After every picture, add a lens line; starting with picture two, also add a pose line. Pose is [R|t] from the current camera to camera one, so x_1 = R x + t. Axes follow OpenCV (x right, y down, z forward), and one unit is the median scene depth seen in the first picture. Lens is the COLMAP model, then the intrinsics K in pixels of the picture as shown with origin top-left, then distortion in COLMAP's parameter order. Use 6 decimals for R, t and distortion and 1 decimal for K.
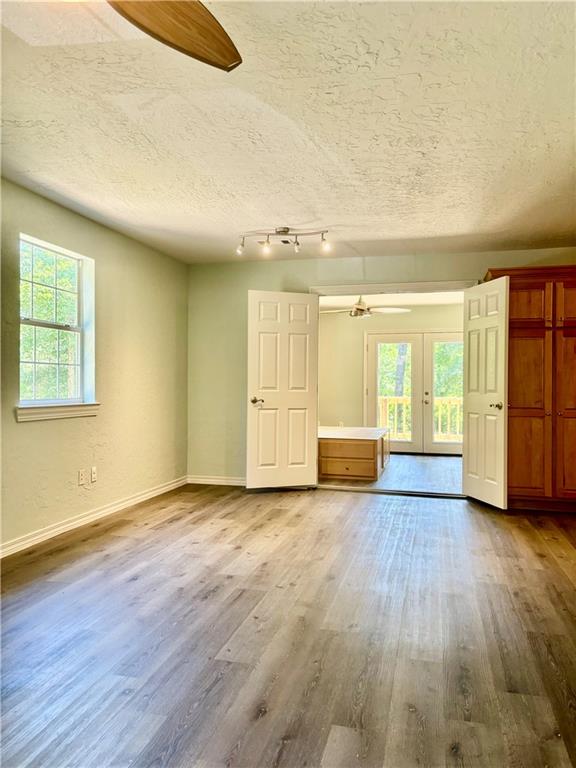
lens RADIAL K [[593.0, 0, 290.7], [0, 593.0, 385.0], [0, 0, 1]] dist [-0.050346, -0.003861]
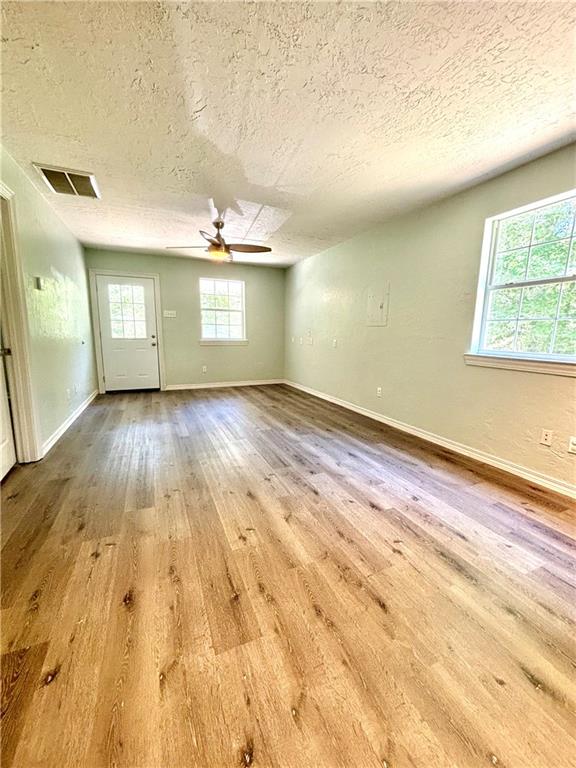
lens RADIAL K [[307.9, 0, 290.7], [0, 307.9, 382.2], [0, 0, 1]] dist [0.010102, -0.000645]
pose [[-0.794786, 0.085808, -0.600793, 0.339279], [-0.015985, 0.986651, 0.162064, -0.009862], [0.606679, 0.138410, -0.782805, 1.401410]]
